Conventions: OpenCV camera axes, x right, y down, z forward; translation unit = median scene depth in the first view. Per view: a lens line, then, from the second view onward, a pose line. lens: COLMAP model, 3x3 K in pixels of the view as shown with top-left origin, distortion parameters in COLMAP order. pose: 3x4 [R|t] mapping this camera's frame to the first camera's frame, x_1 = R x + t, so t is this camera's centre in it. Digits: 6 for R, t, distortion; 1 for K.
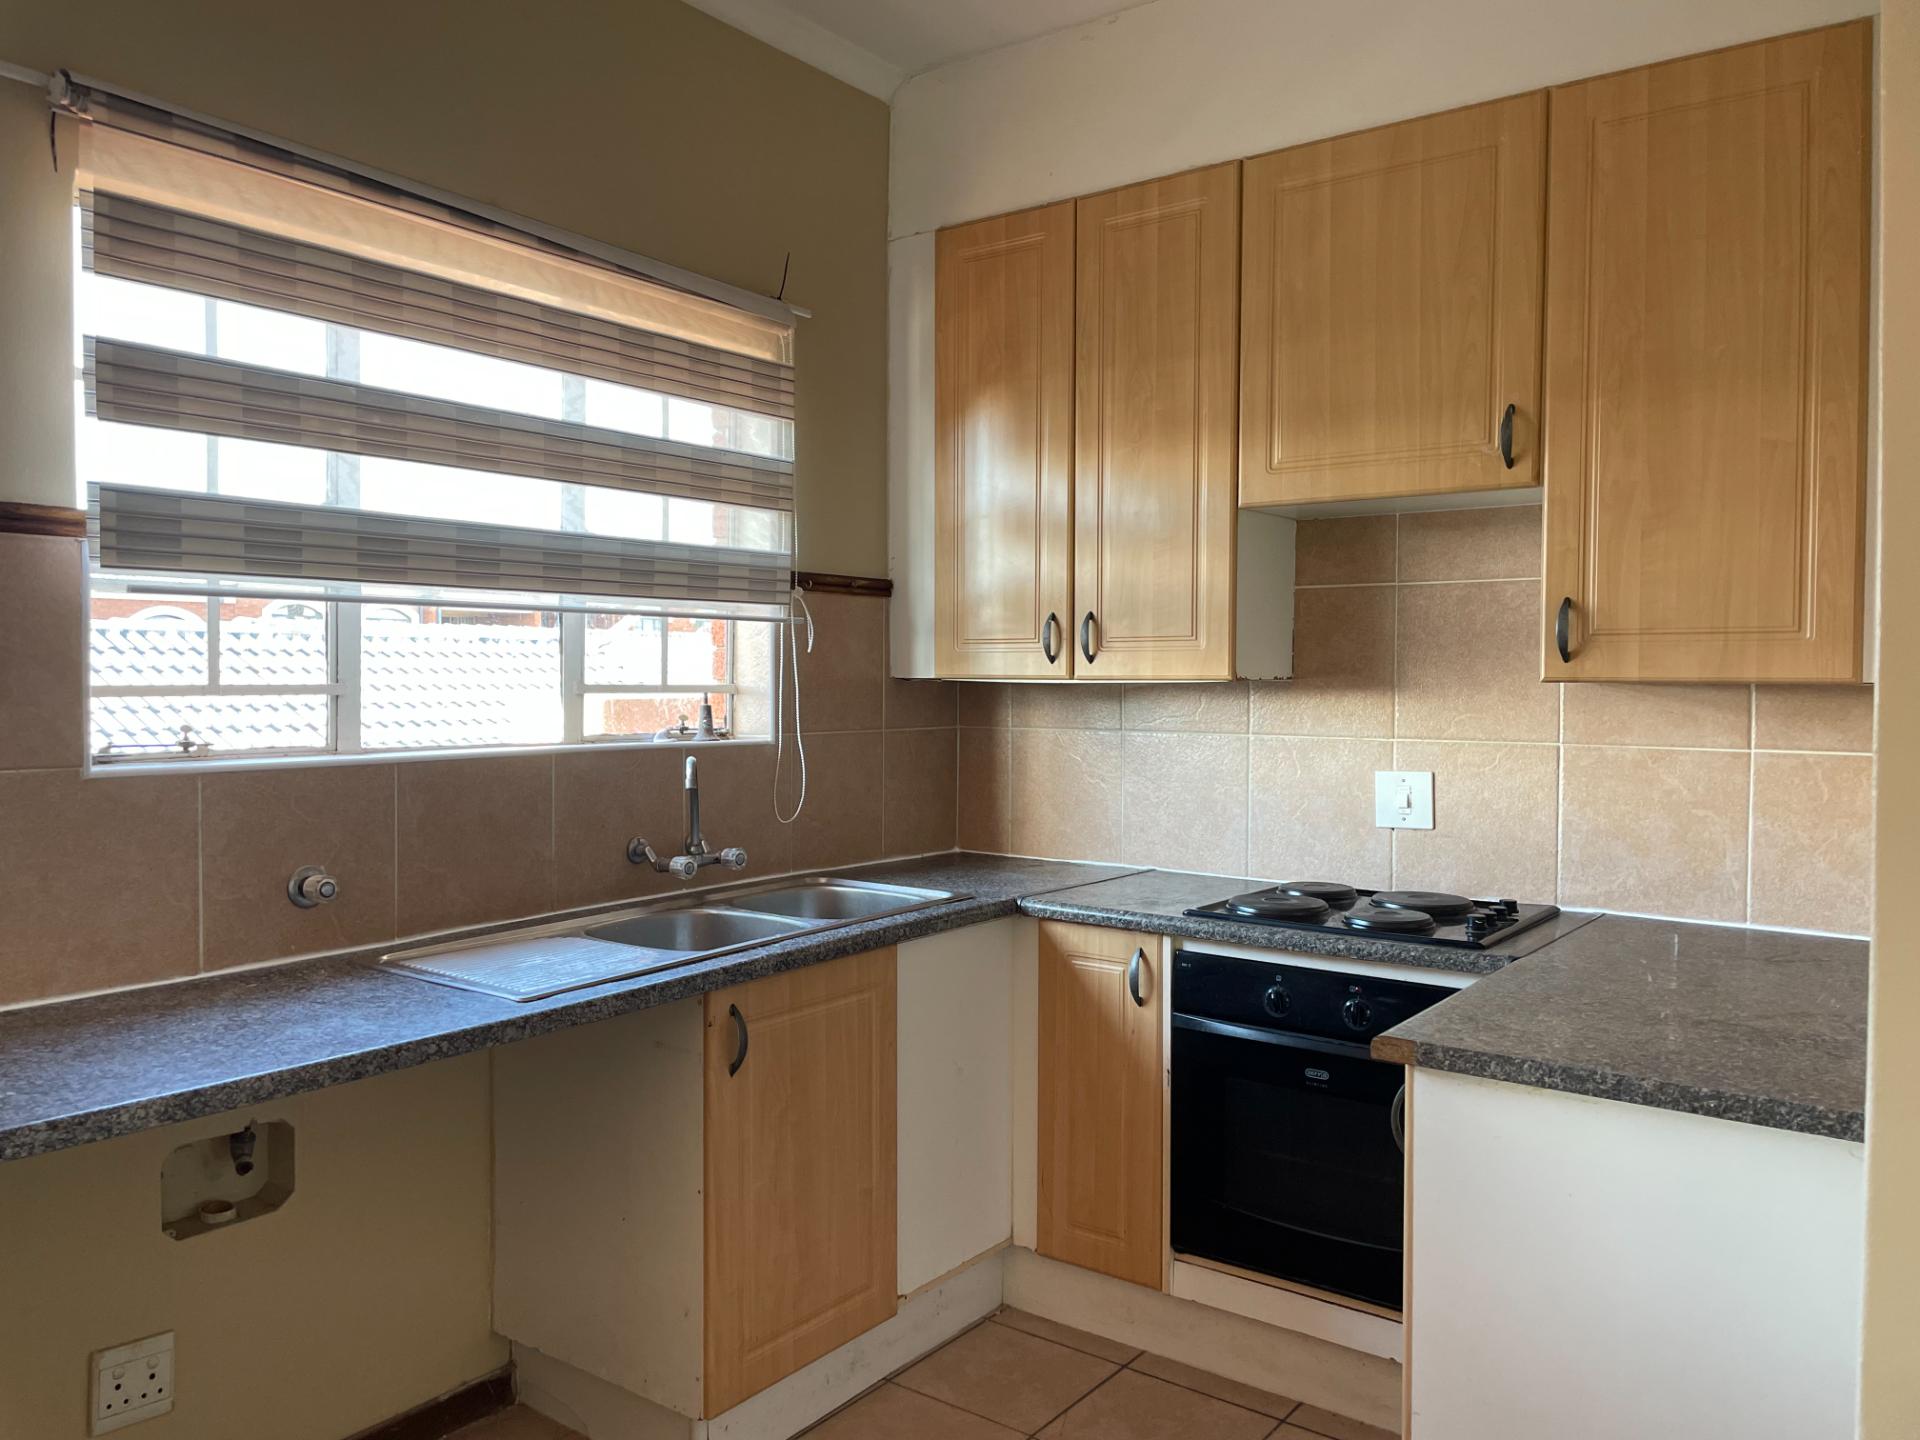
lens RADIAL K [[1435.3, 0, 940.6], [0, 1435.3, 729.3], [0, 0, 1]] dist [0.081446, -0.103532]
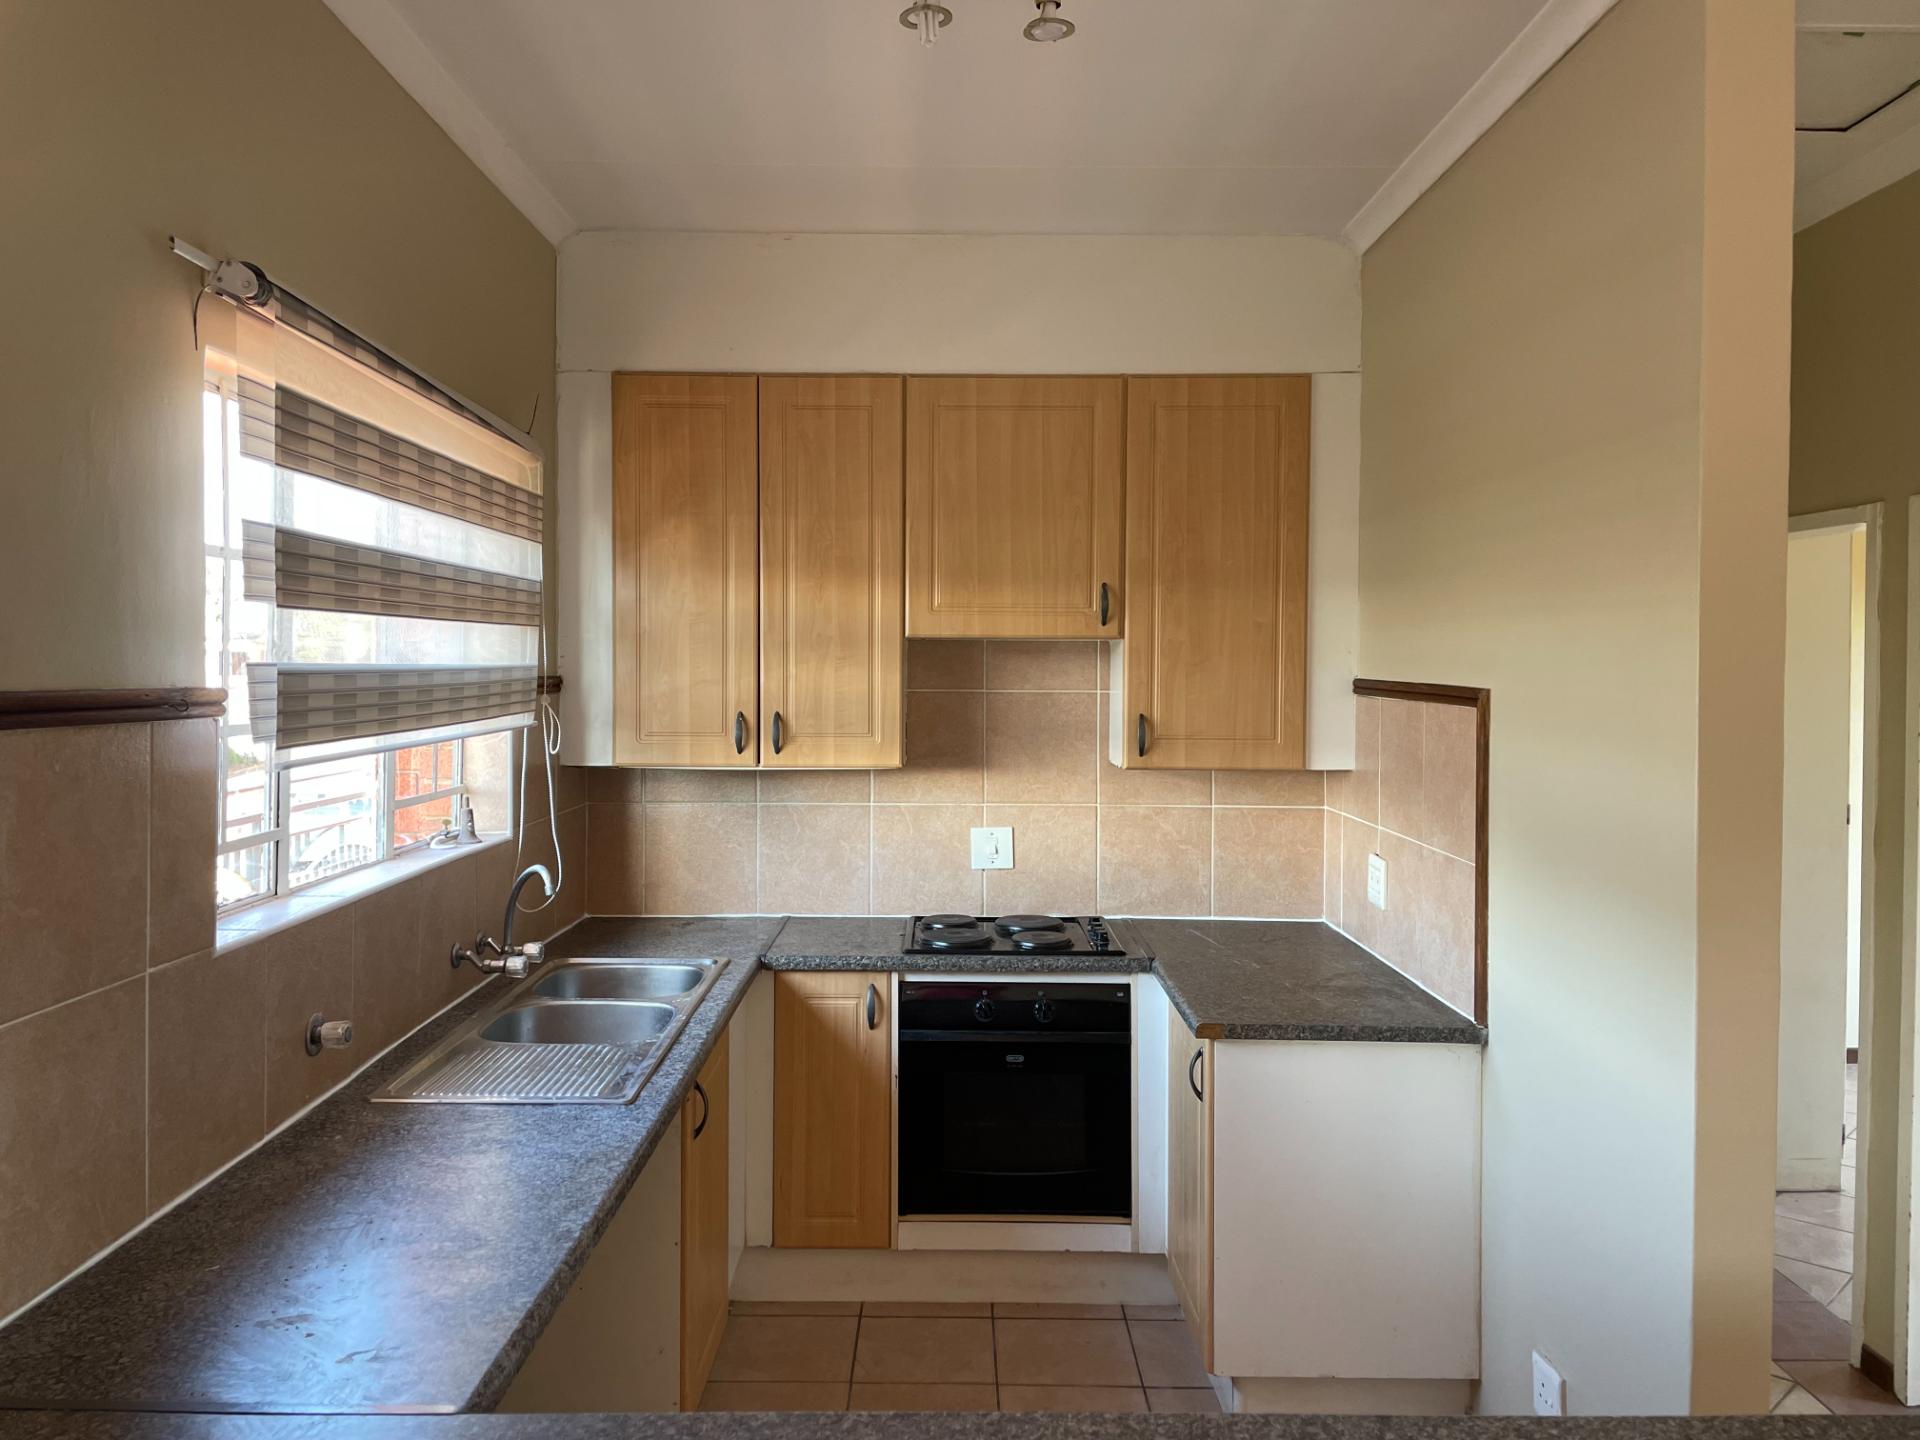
lens RADIAL K [[1435.3, 0, 934.5], [0, 1435.3, 700.9], [0, 0, 1]] dist [0.081446, -0.103532]
pose [[0.803475, -0.014317, 0.595167, -0.608723], [0.020998, 0.999770, -0.004298, -0.098703], [-0.594969, 0.015951, 0.803591, -0.070068]]
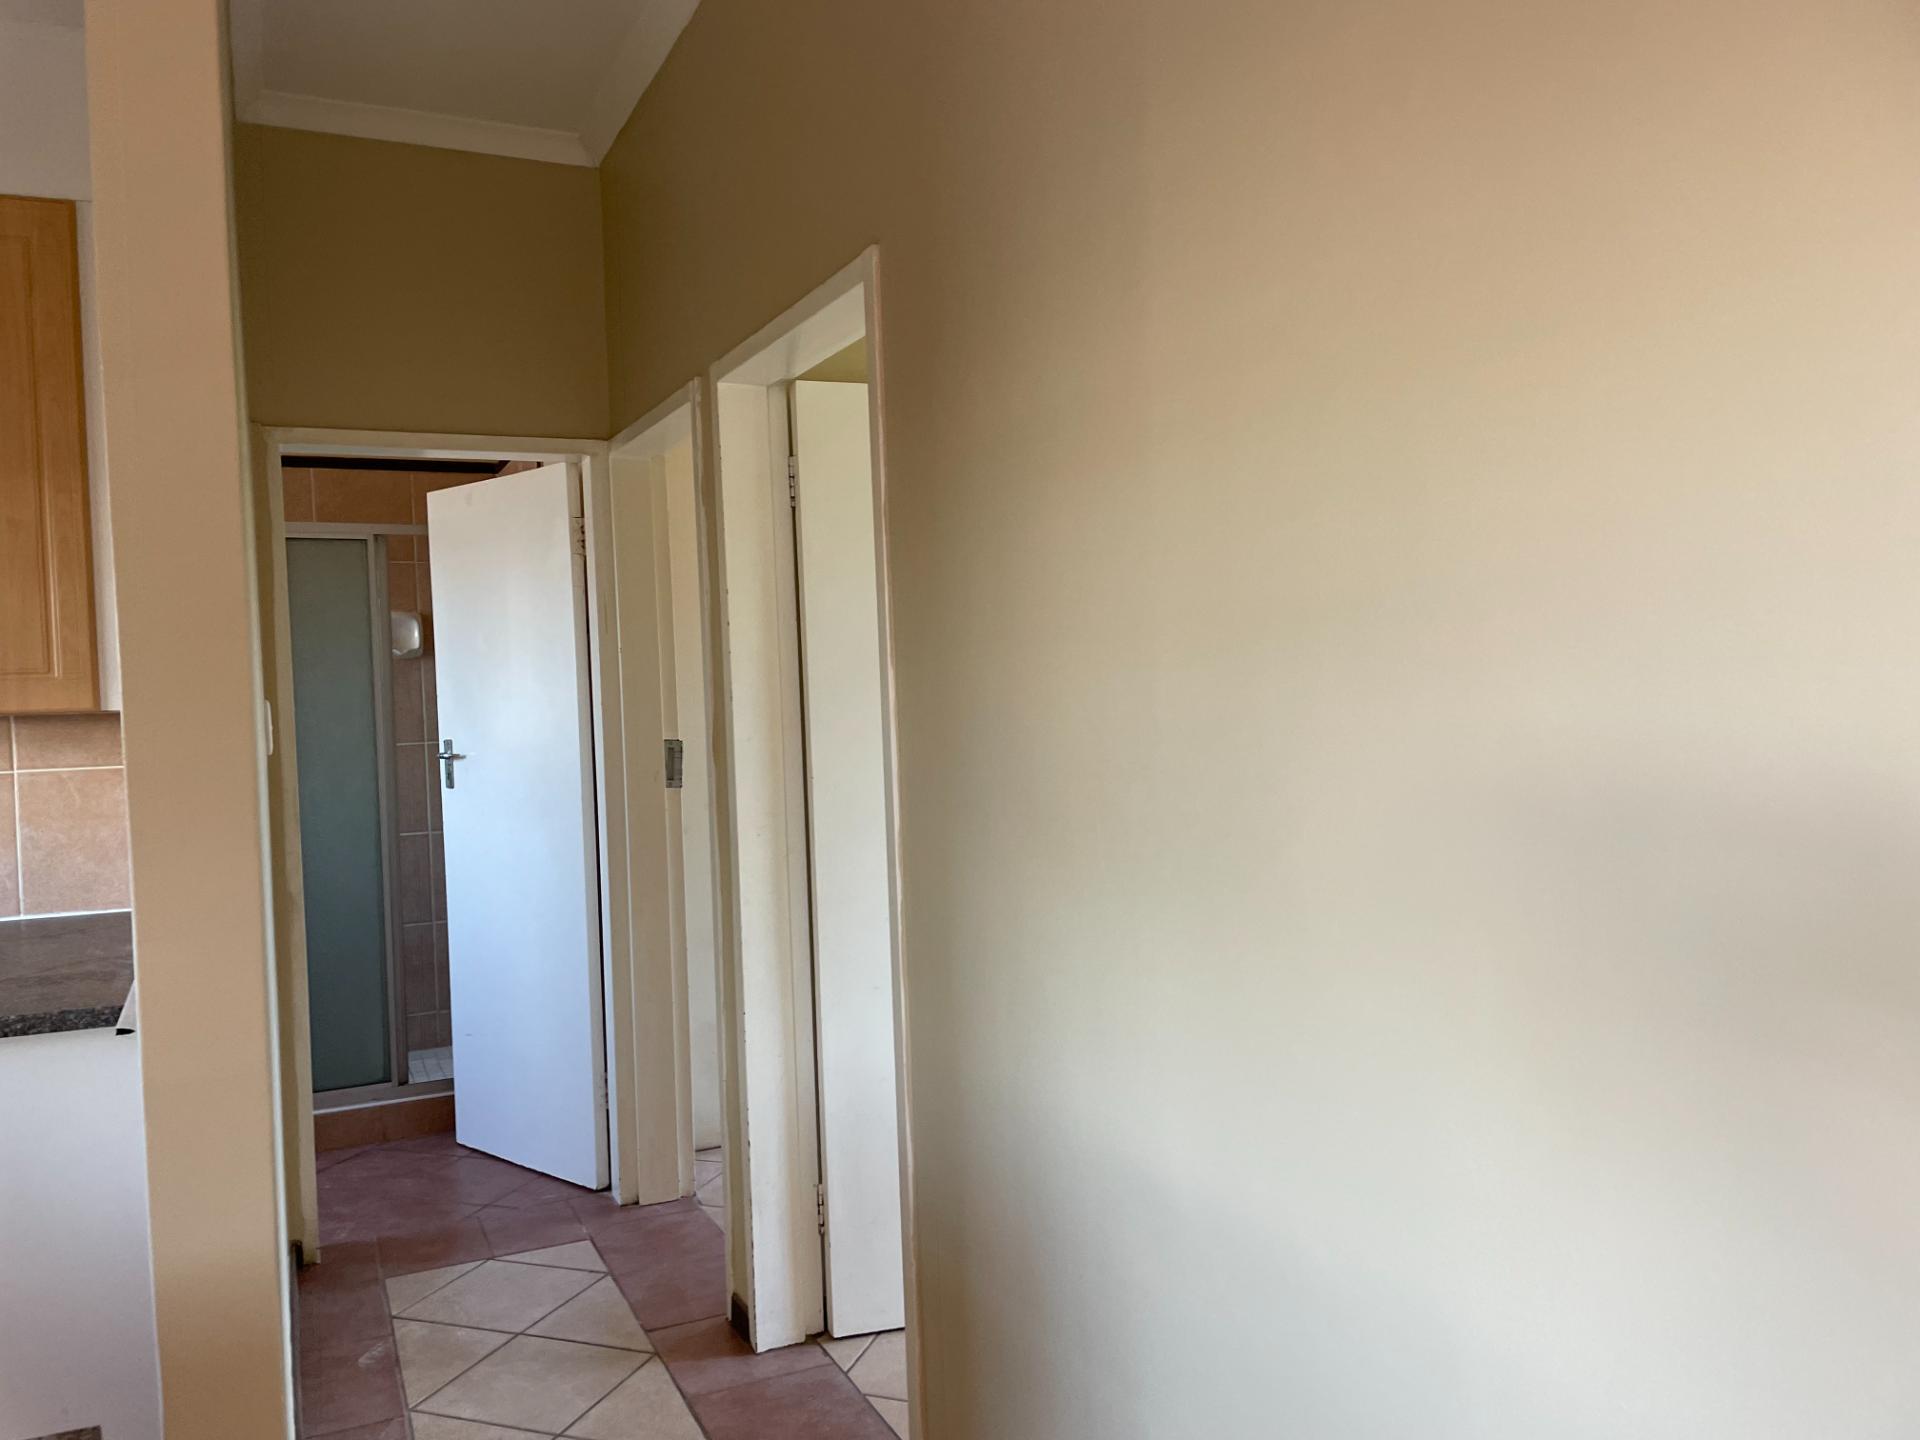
lens RADIAL K [[1435.3, 0, 955.0], [0, 1435.3, 718.1], [0, 0, 1]] dist [0.081446, -0.103532]
pose [[0.453243, -0.037677, 0.890590, -0.160737], [0.069014, 0.997591, 0.007081, 0.015764], [-0.888711, 0.058254, 0.454751, -0.237779]]
